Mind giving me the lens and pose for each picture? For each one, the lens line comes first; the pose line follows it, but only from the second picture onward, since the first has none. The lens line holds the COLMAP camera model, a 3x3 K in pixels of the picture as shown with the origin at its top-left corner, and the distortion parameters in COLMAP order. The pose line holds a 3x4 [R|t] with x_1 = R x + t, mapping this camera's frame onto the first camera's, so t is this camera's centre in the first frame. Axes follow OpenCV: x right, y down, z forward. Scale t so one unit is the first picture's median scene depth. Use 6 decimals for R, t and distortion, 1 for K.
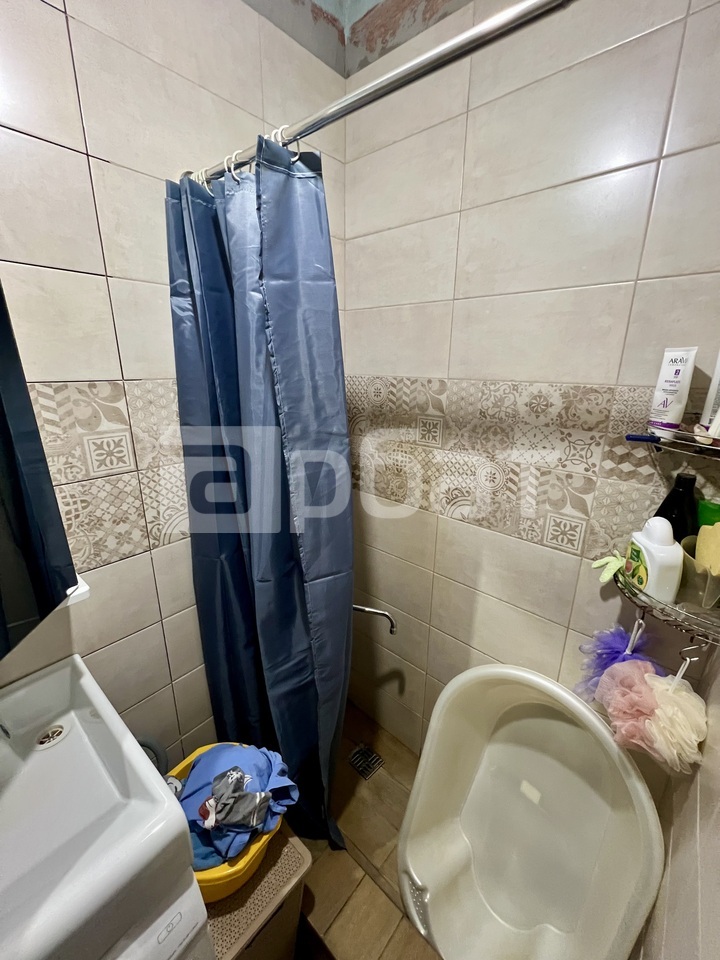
lens RADIAL K [[385.8, 0, 361.0], [0, 385.8, 479.1], [0, 0, 1]] dist [-0.000488, 0.000066]
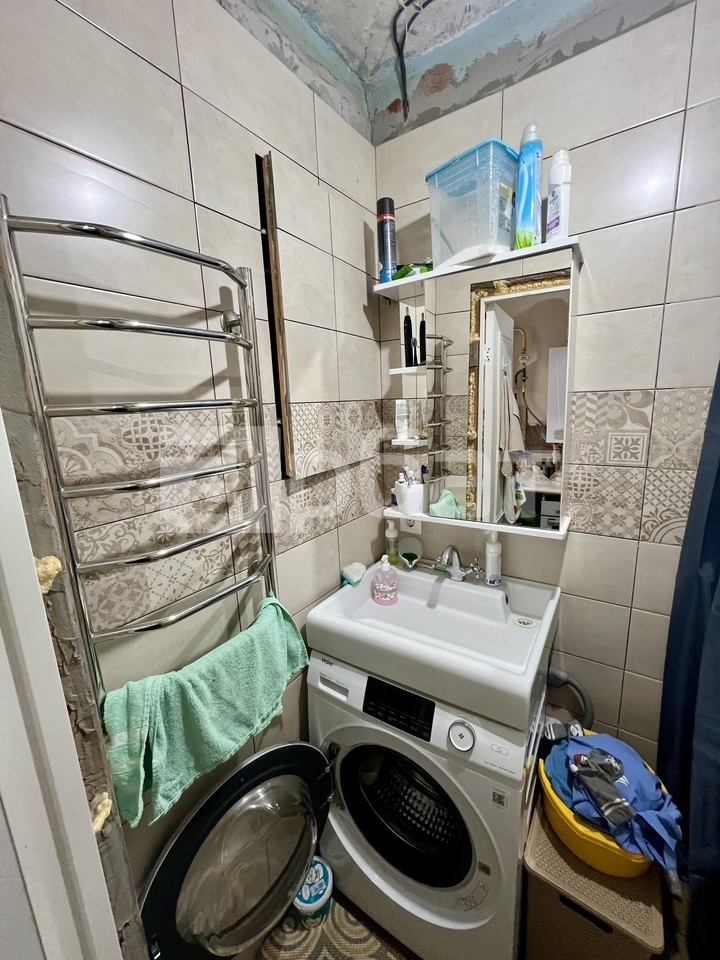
lens RADIAL K [[385.8, 0, 363.6], [0, 385.8, 476.3], [0, 0, 1]] dist [-0.000488, 0.000066]
pose [[0.119216, 0.177649, -0.976846, 0.427411], [-0.251037, 0.957288, 0.143455, 0.047611], [0.960608, 0.228122, 0.158721, 0.015913]]
